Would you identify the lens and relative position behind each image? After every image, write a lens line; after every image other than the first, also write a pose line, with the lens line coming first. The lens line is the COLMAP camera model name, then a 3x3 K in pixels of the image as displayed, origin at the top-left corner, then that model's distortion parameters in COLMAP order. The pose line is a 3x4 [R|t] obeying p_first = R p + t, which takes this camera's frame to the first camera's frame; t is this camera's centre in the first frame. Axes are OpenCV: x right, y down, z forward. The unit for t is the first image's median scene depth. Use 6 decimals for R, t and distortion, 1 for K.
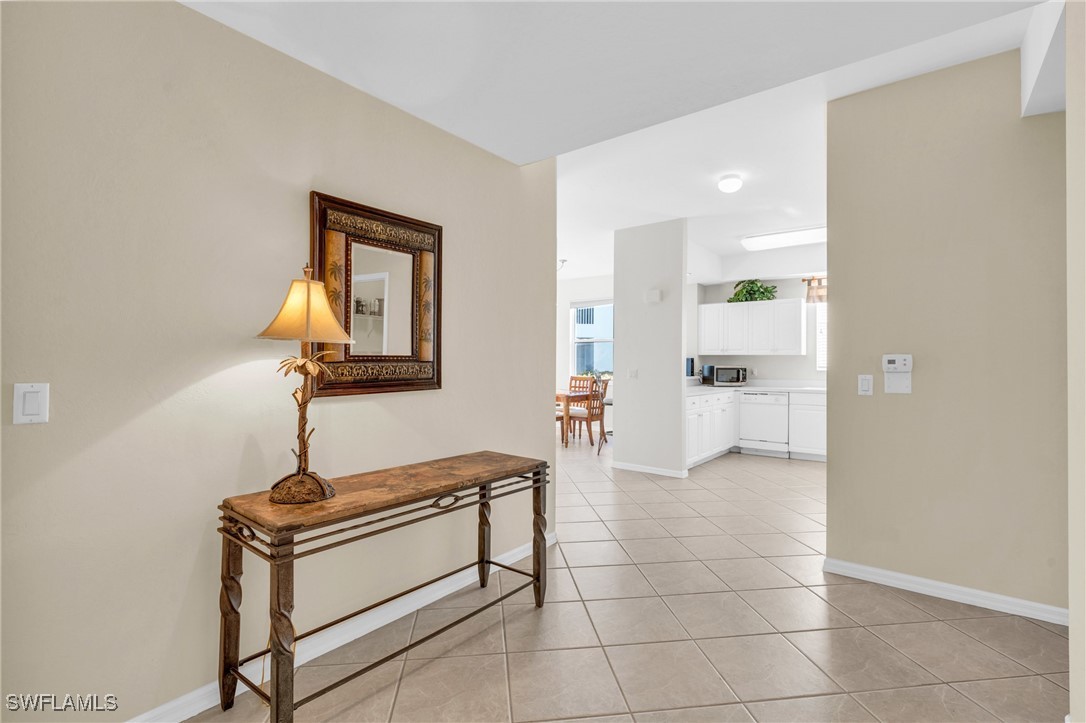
lens RADIAL K [[489.9, 0, 572.3], [0, 489.9, 363.2], [0, 0, 1]] dist [-0.006212, 0.001670]
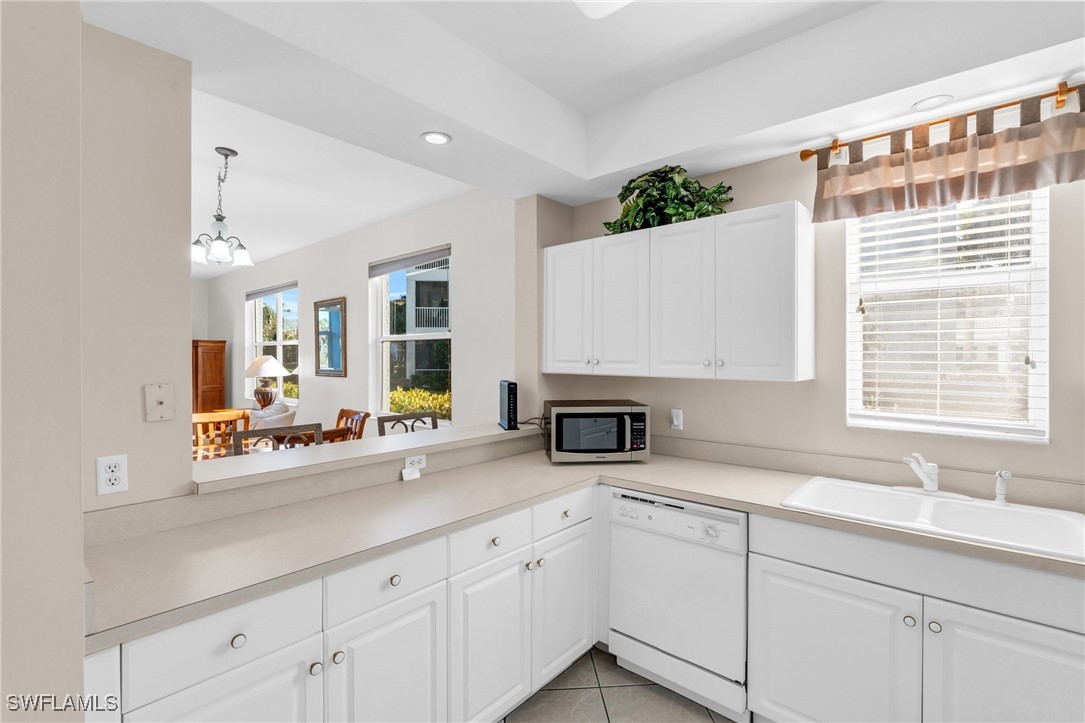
lens RADIAL K [[489.4, 0, 559.5], [0, 489.4, 360.6], [0, 0, 1]] dist [-0.006212, 0.001670]
pose [[0.997905, -0.003157, -0.064624, 0.317387], [0.003374, 0.999989, 0.003252, -0.029874], [0.064613, -0.003463, 0.997904, 0.637489]]
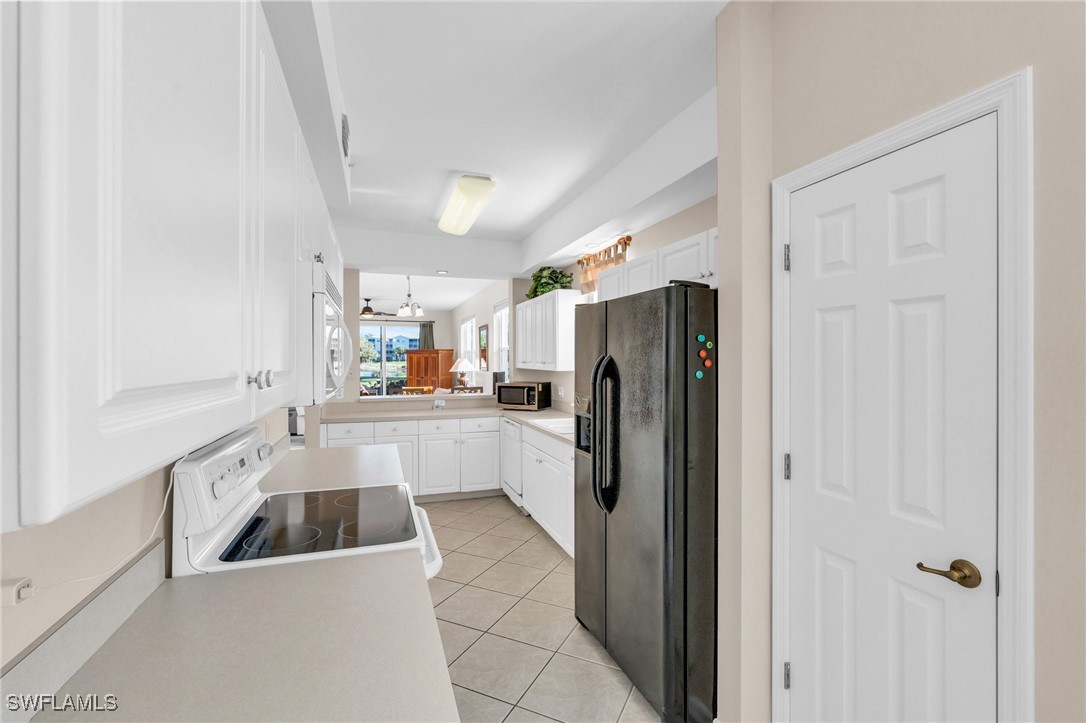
lens RADIAL K [[489.9, 0, 548.9], [0, 489.9, 360.5], [0, 0, 1]] dist [-0.006212, 0.001670]
pose [[0.827088, -0.003982, -0.562058, 0.798034], [0.003765, 0.999992, -0.001545, -0.028971], [0.562060, -0.000838, 0.827096, 0.393941]]
